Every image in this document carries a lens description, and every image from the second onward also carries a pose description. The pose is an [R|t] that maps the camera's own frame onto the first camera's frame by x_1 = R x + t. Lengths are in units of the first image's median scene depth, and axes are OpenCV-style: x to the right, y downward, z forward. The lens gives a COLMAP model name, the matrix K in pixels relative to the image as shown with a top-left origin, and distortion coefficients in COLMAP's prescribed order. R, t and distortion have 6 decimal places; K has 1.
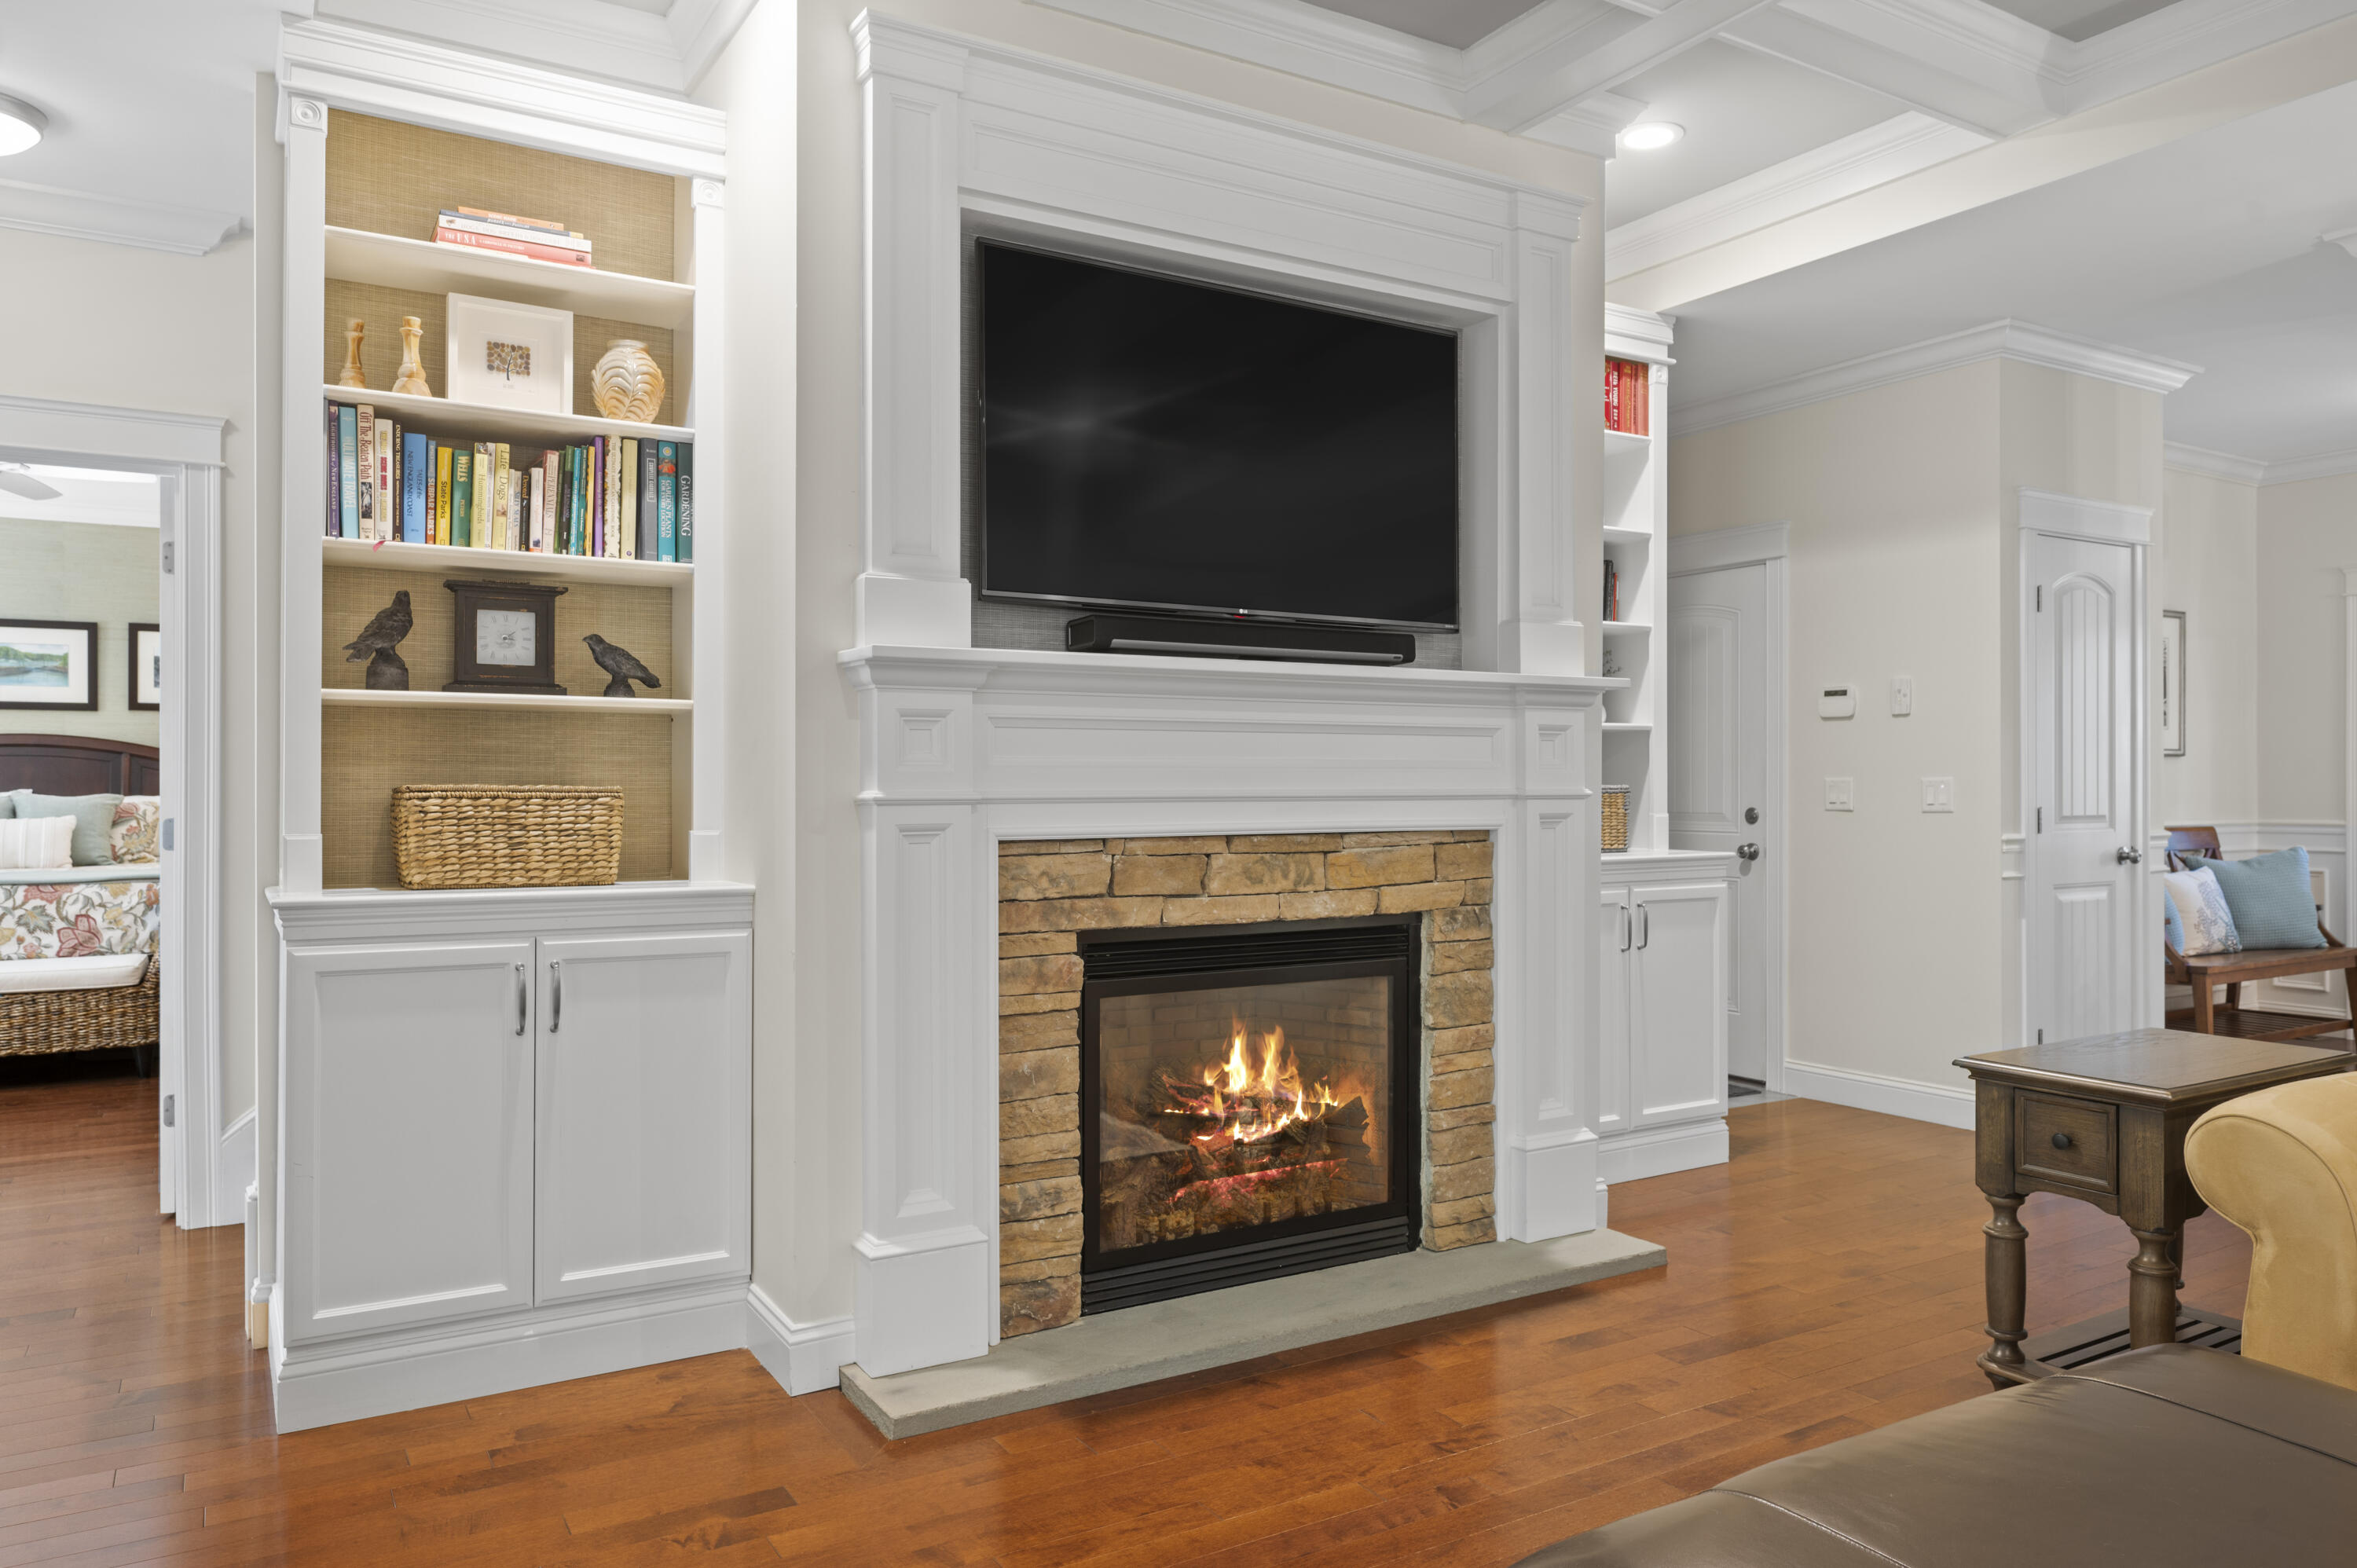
lens RADIAL K [[1584.0, 0, 1178.5], [0, 1584.0, 784.0], [0, 0, 1]] dist [0.004503, -0.001304]
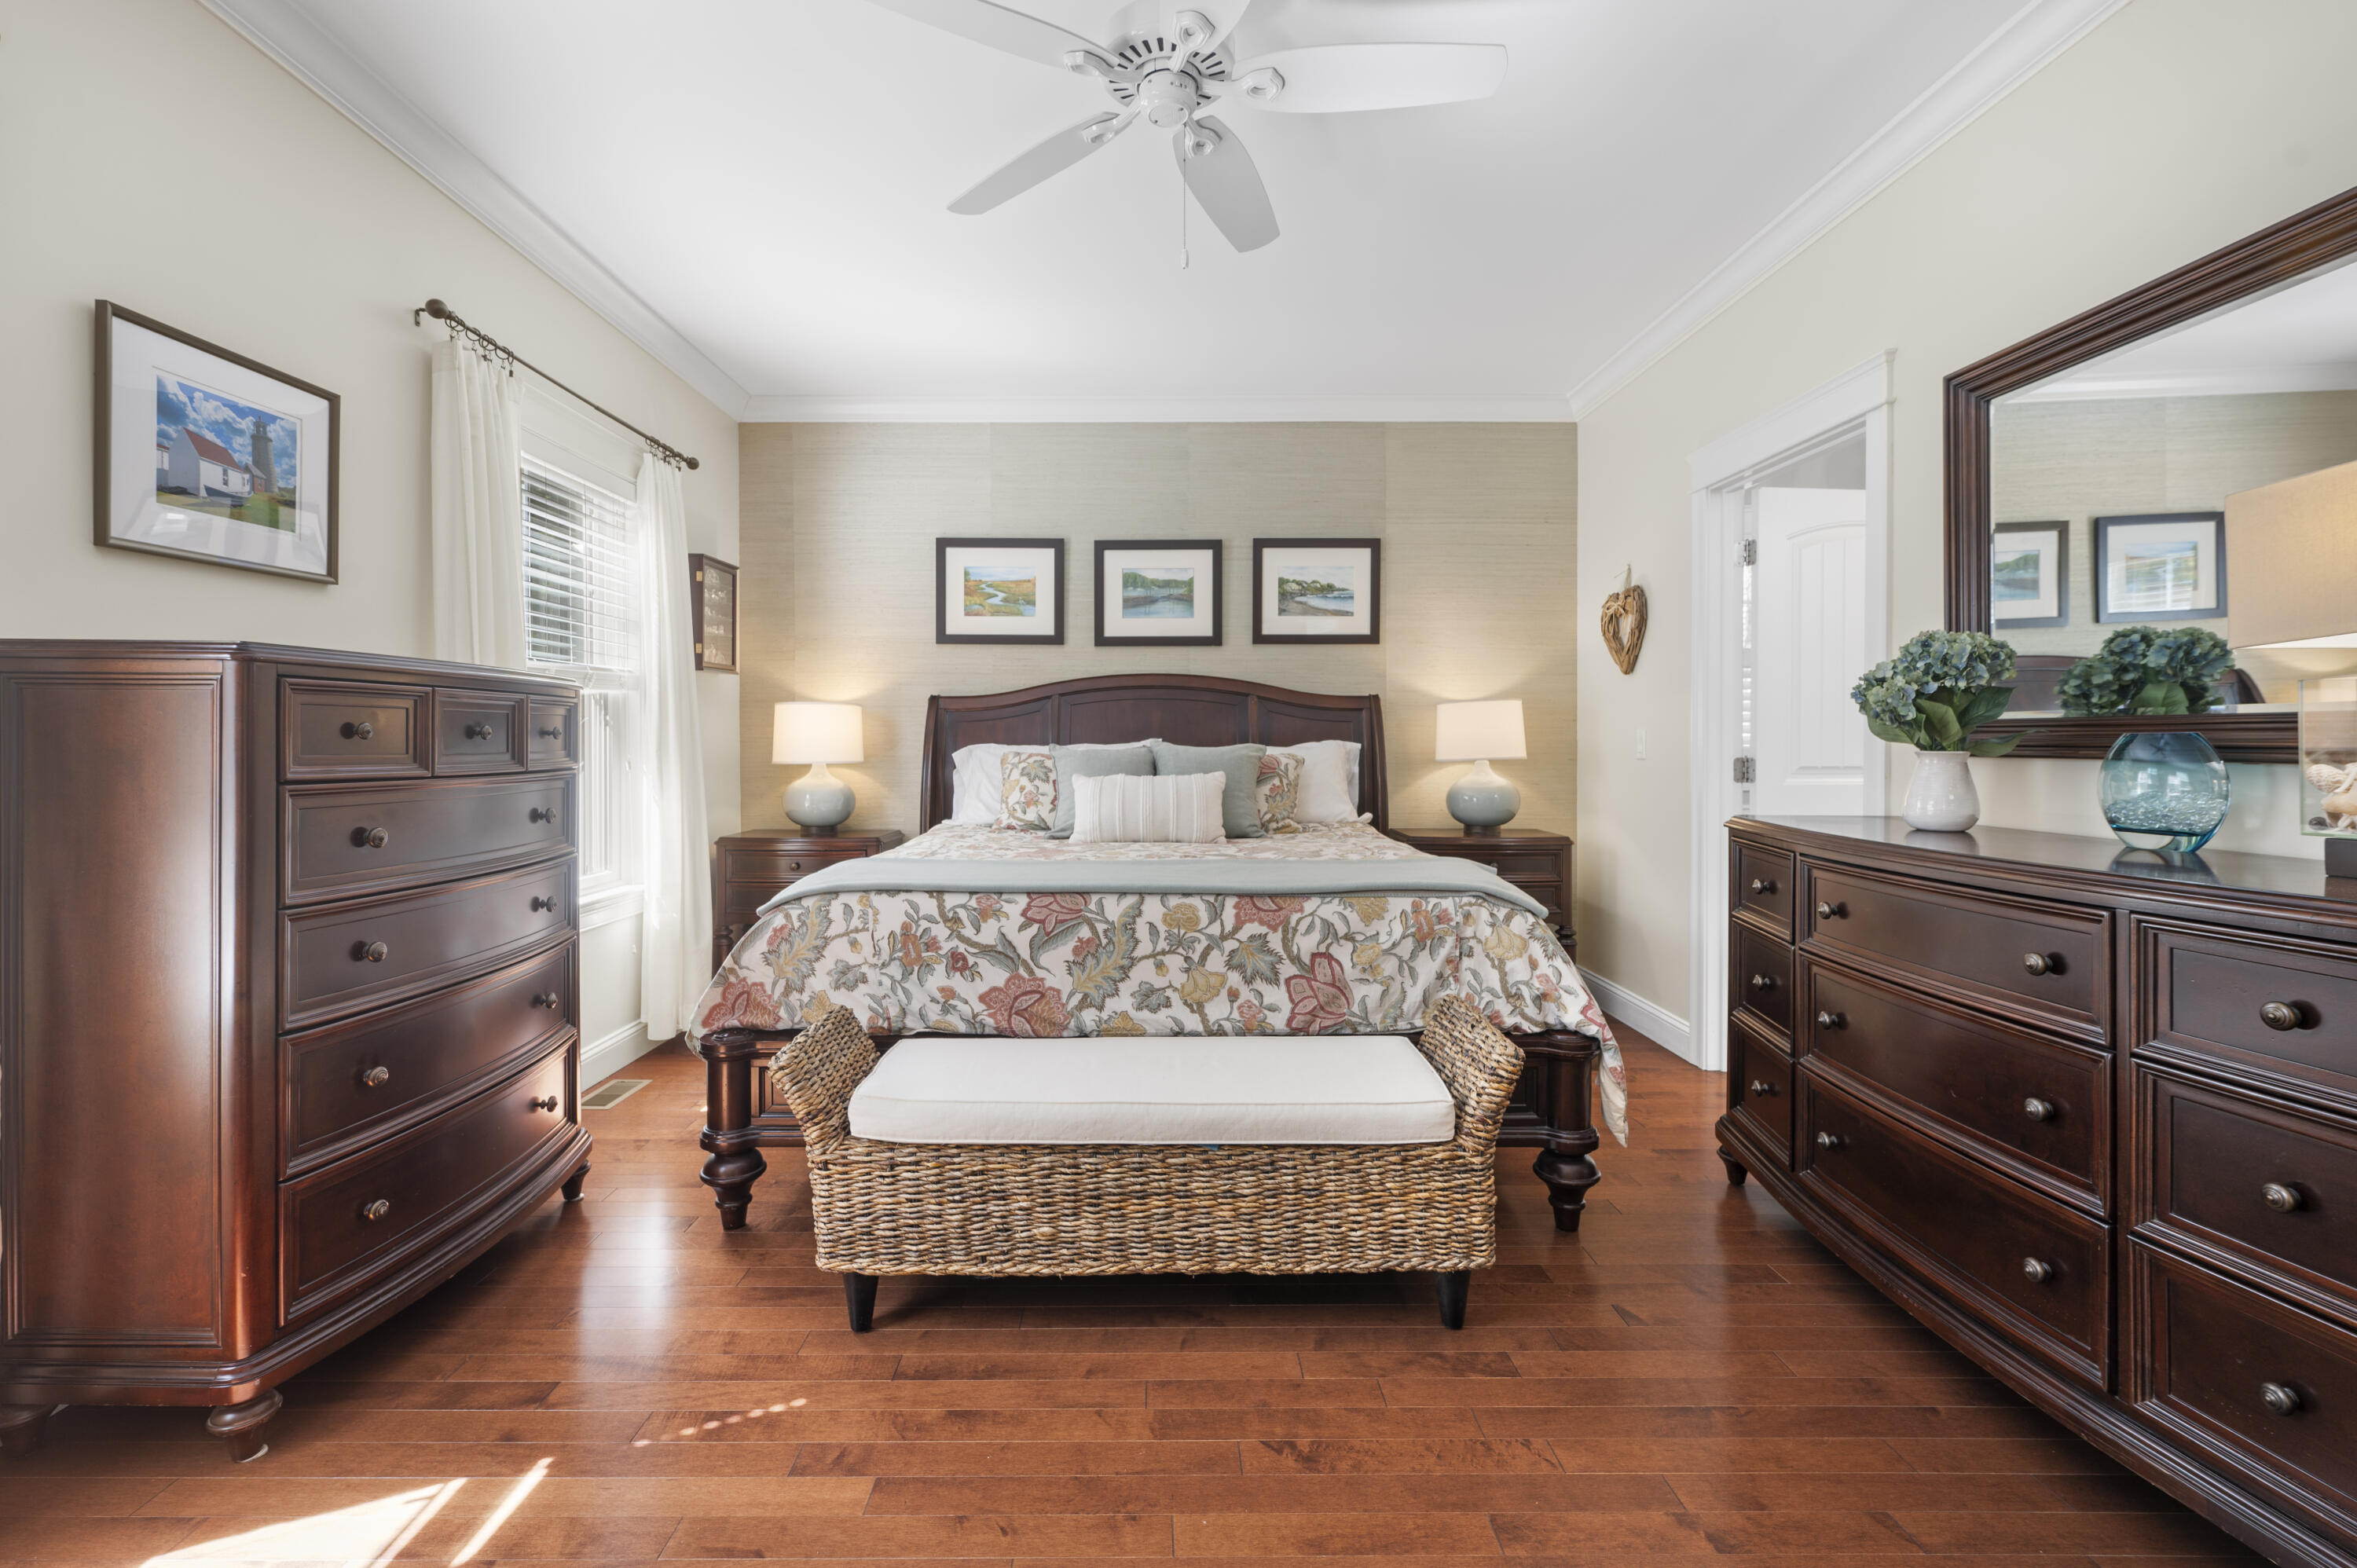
lens RADIAL K [[1031.5, 0, 1153.0], [0, 1031.5, 761.0], [0, 0, 1]] dist [0.001185, 0.000461]
pose [[0.859340, 0.007306, -0.511353, -1.076922], [0.001274, 0.999864, 0.016427, 0.015257], [0.511403, -0.014768, 0.859214, 1.271547]]
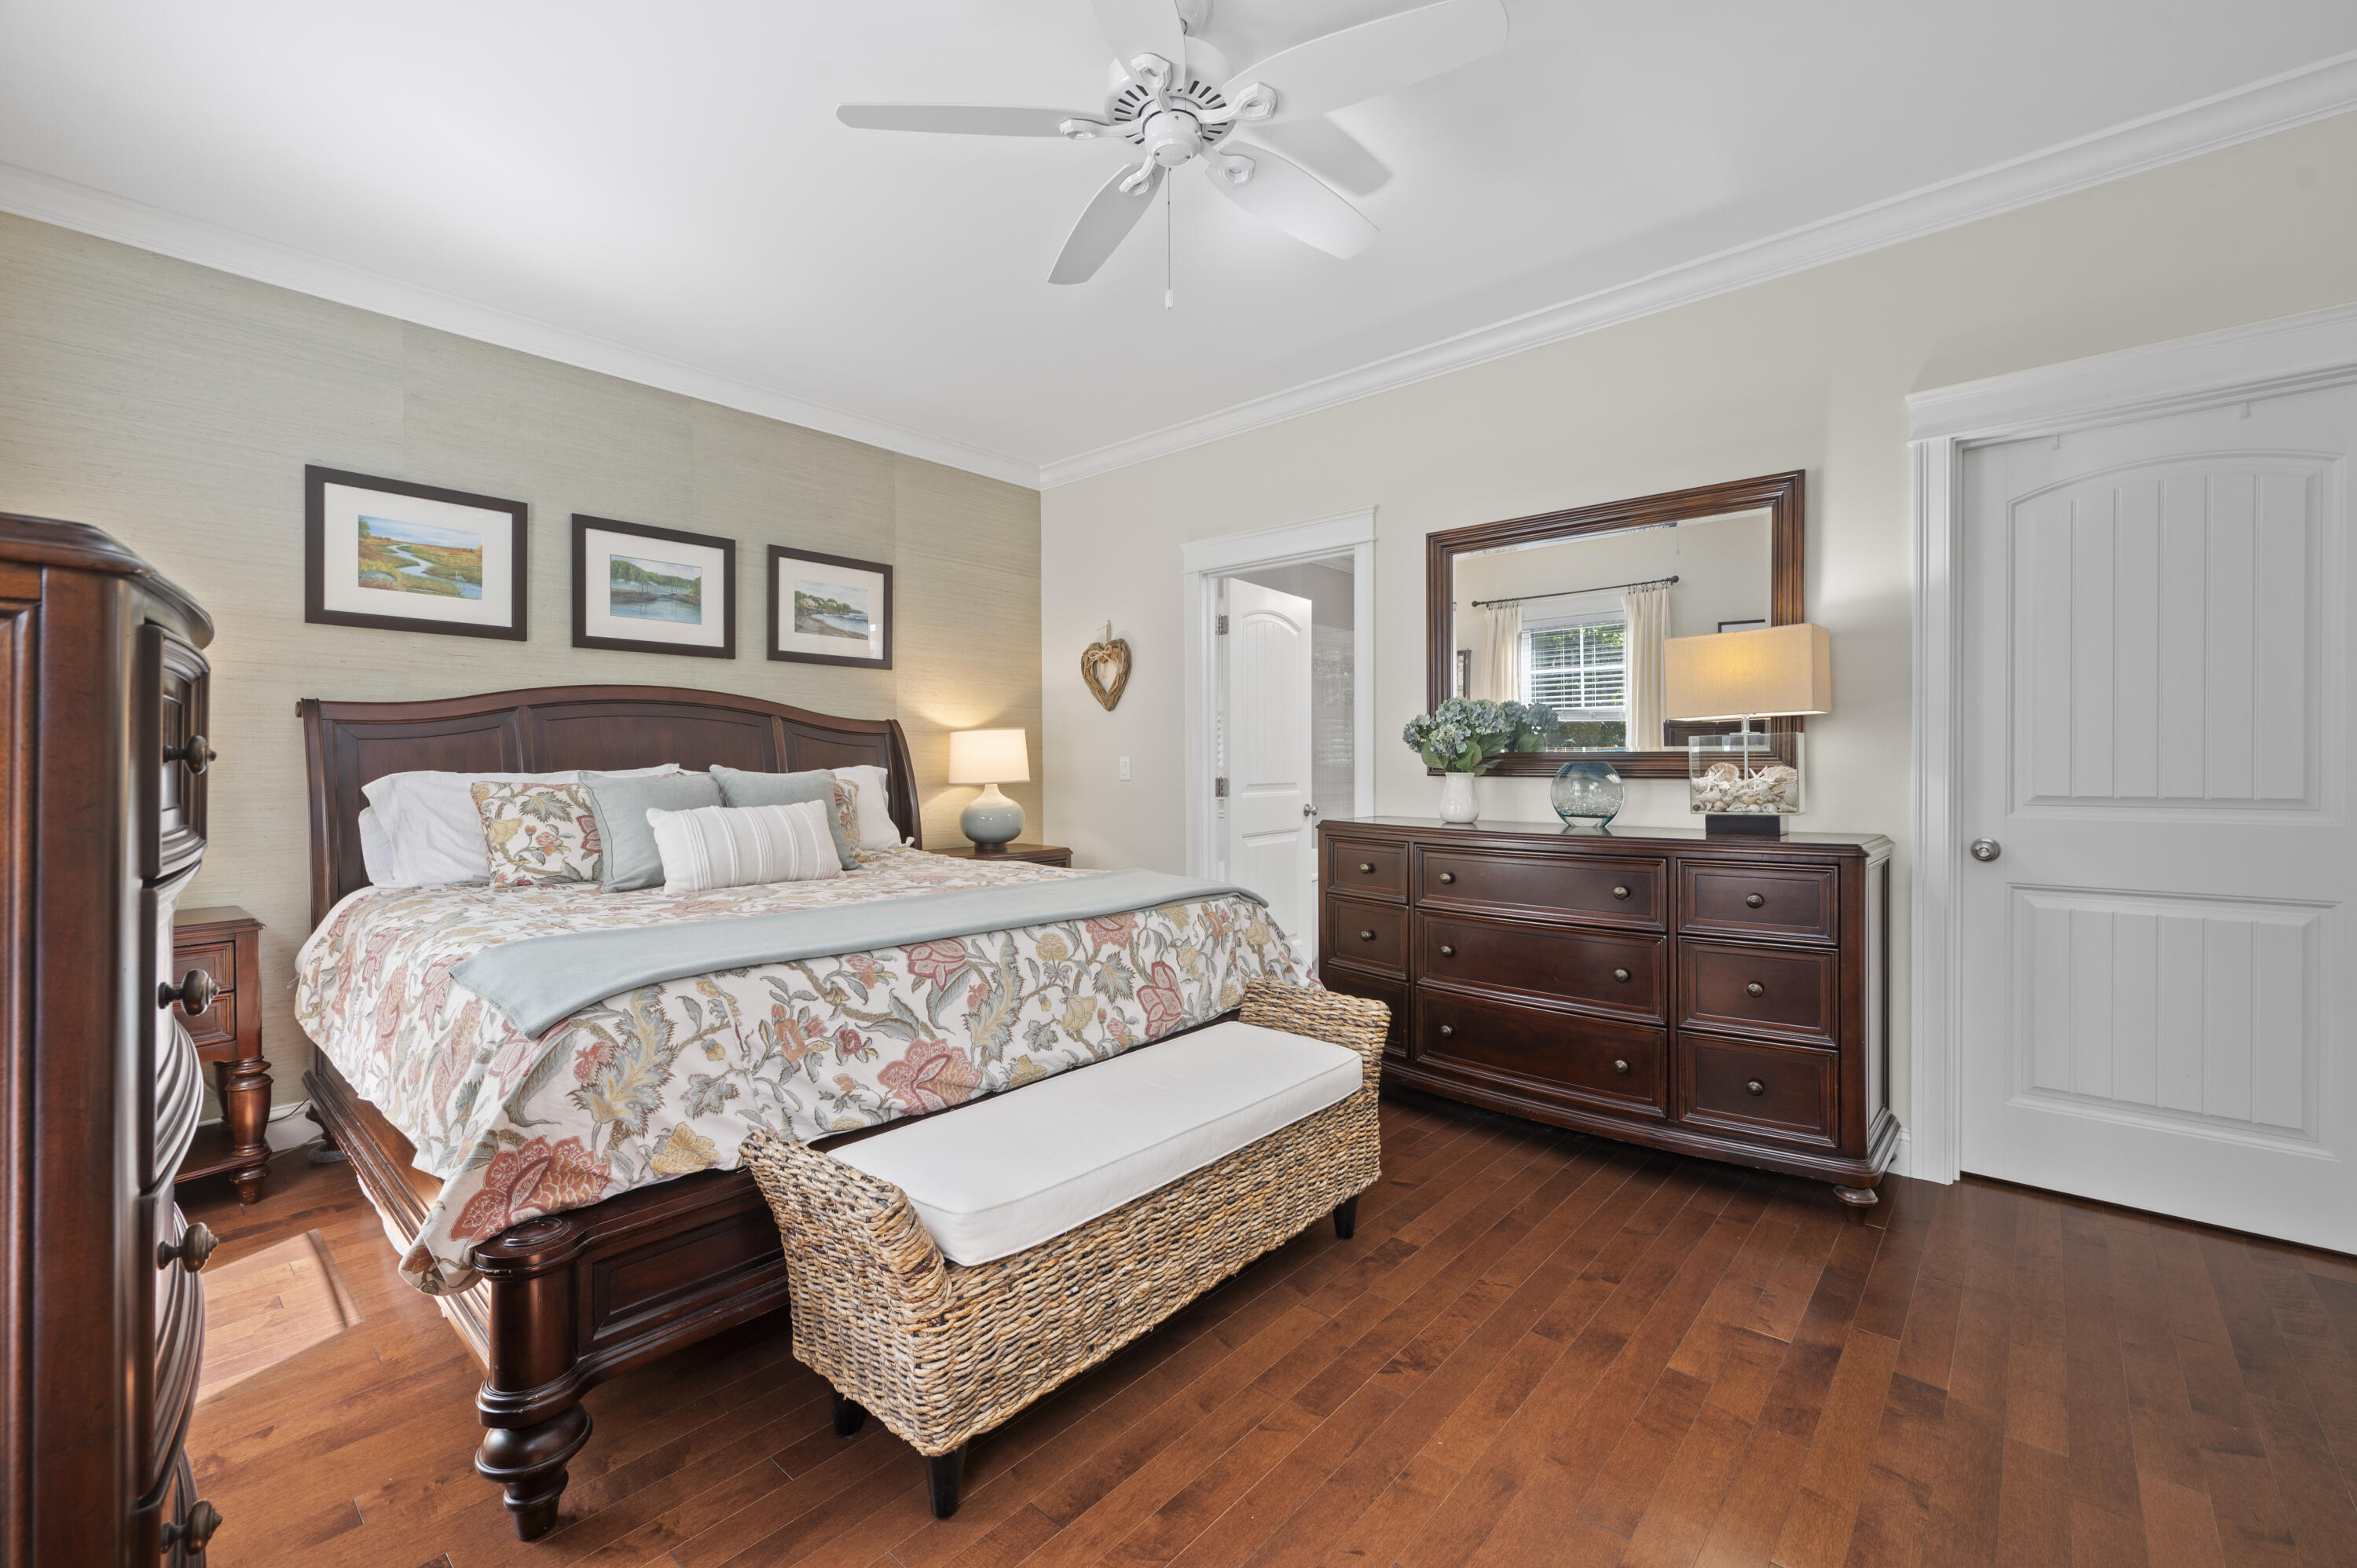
lens RADIAL K [[971.8, 0, 1178.5], [0, 971.8, 784.0], [0, 0, 1]] dist [0.001350, -0.000045]
pose [[0.953563, -0.009402, 0.301047, -1.543586], [0.003631, 0.999799, 0.019725, 0.011445], [-0.301172, -0.017716, 0.953405, 1.242367]]
